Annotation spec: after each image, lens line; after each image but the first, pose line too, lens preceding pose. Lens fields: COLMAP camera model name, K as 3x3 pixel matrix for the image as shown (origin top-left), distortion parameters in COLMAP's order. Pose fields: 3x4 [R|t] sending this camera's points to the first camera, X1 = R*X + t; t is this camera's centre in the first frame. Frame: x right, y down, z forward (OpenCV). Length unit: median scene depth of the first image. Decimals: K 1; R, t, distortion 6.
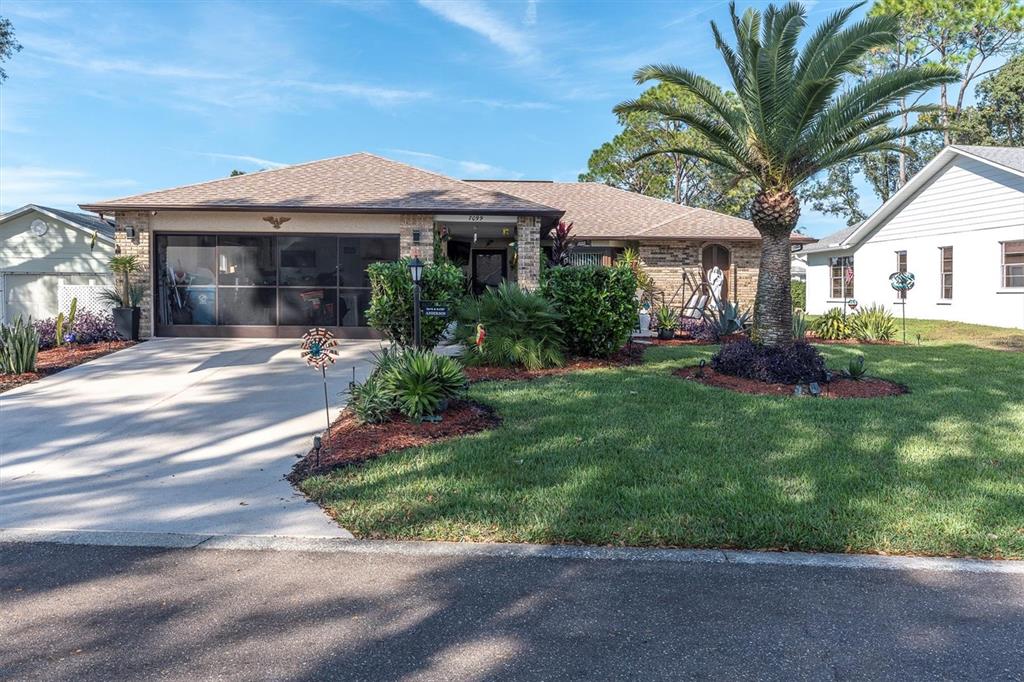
lens RADIAL K [[470.3, 0, 505.1], [0, 470.3, 340.6], [0, 0, 1]] dist [-0.002574, -0.000253]
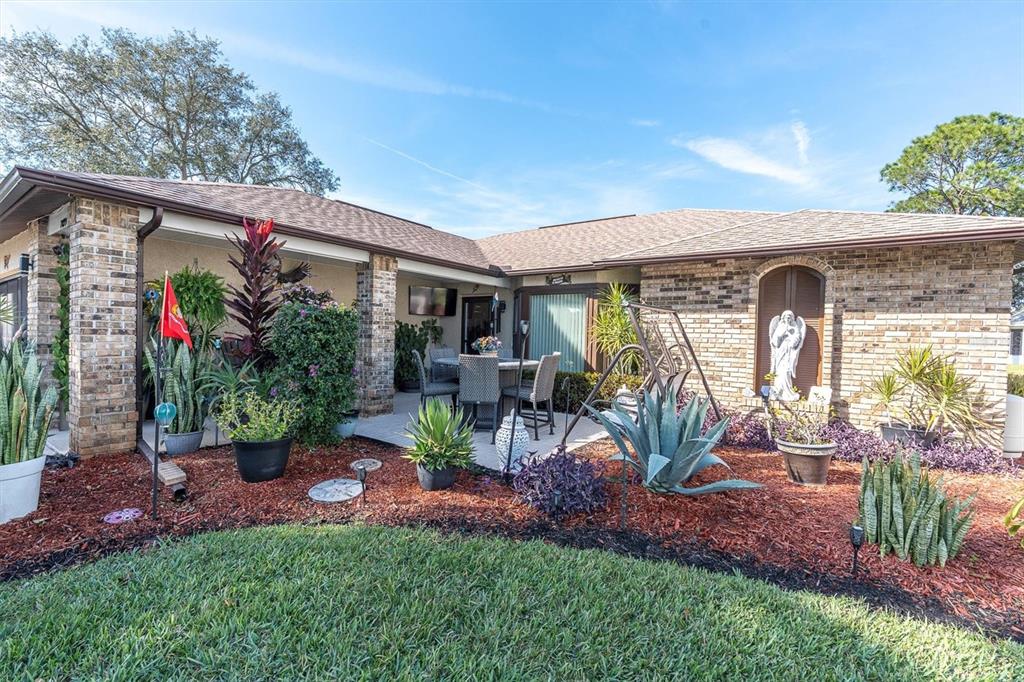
lens RADIAL K [[470.3, 0, 505.1], [0, 470.3, 340.6], [0, 0, 1]] dist [-0.002574, -0.000253]
pose [[0.759108, 0.018972, -0.650688, 0.543182], [-0.087621, 0.993457, -0.073255, -0.064847], [0.645040, 0.112622, 0.755804, 0.445803]]
